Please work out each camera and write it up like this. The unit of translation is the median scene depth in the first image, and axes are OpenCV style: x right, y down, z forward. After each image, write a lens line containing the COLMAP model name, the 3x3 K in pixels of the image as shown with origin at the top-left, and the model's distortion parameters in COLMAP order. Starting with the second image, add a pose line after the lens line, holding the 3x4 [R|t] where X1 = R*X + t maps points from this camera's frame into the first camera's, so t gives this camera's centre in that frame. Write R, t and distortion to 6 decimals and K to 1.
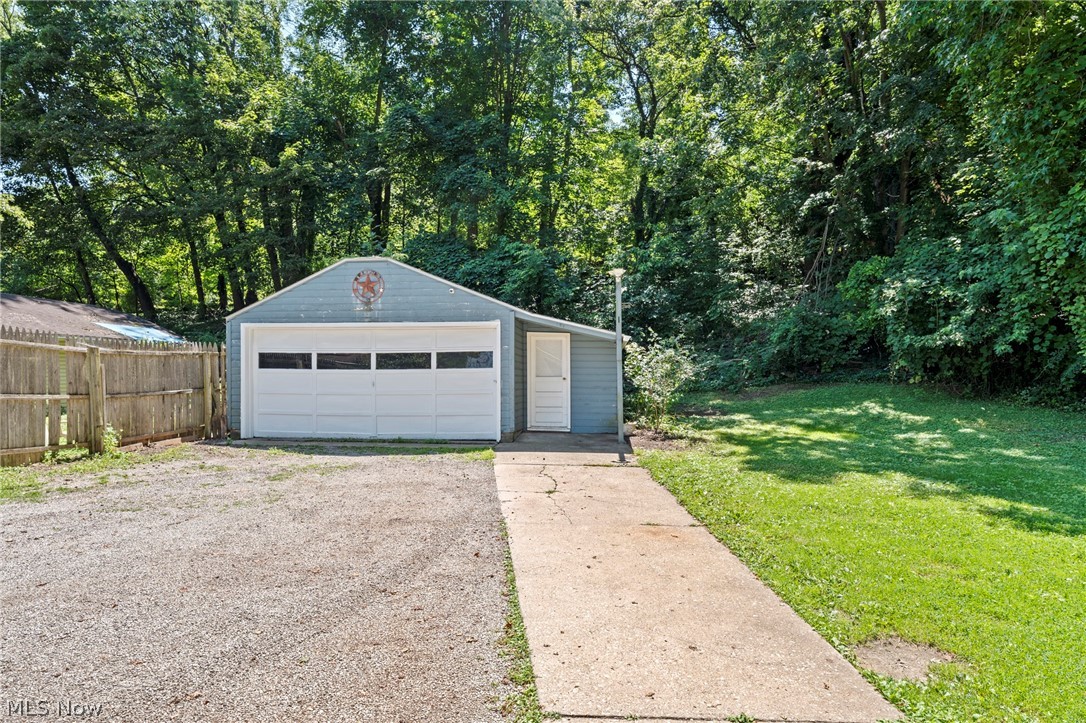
lens RADIAL K [[571.2, 0, 537.3], [0, 571.2, 386.8], [0, 0, 1]] dist [-0.000010, 0.001064]
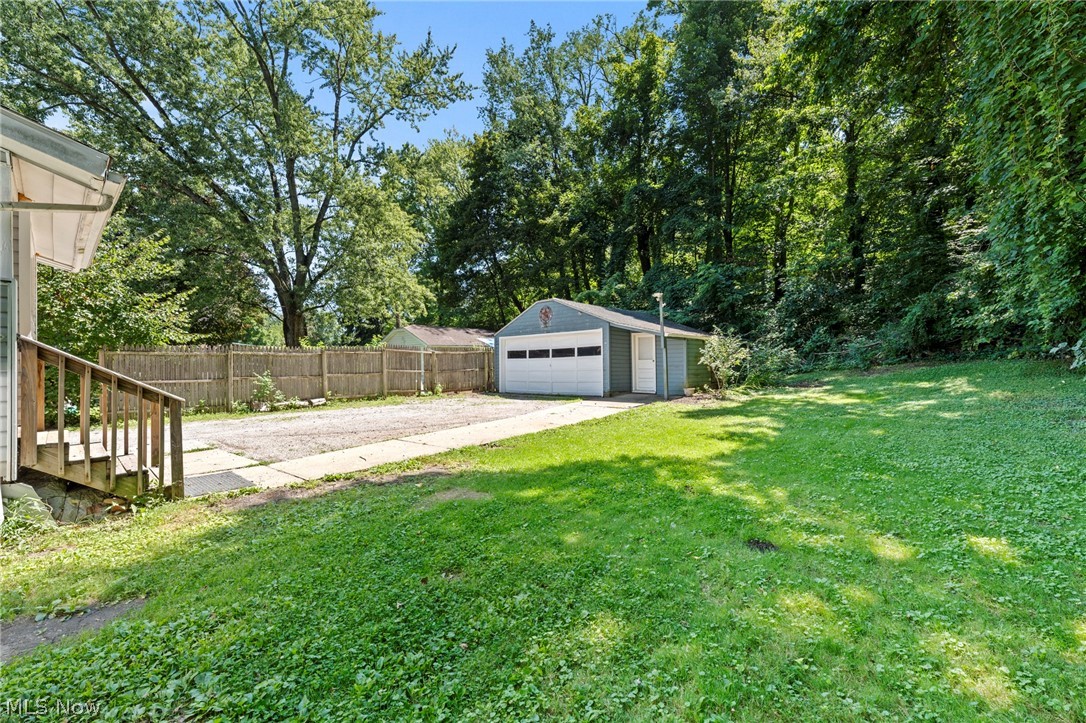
lens RADIAL K [[445.4, 0, 547.7], [0, 445.4, 362.3], [0, 0, 1]] dist [0.000135, 0.000005]
pose [[0.796025, -0.015911, -0.605055, 0.604382], [0.004232, 0.999776, -0.020724, 0.015276], [0.605249, 0.013936, 0.795914, -0.184659]]
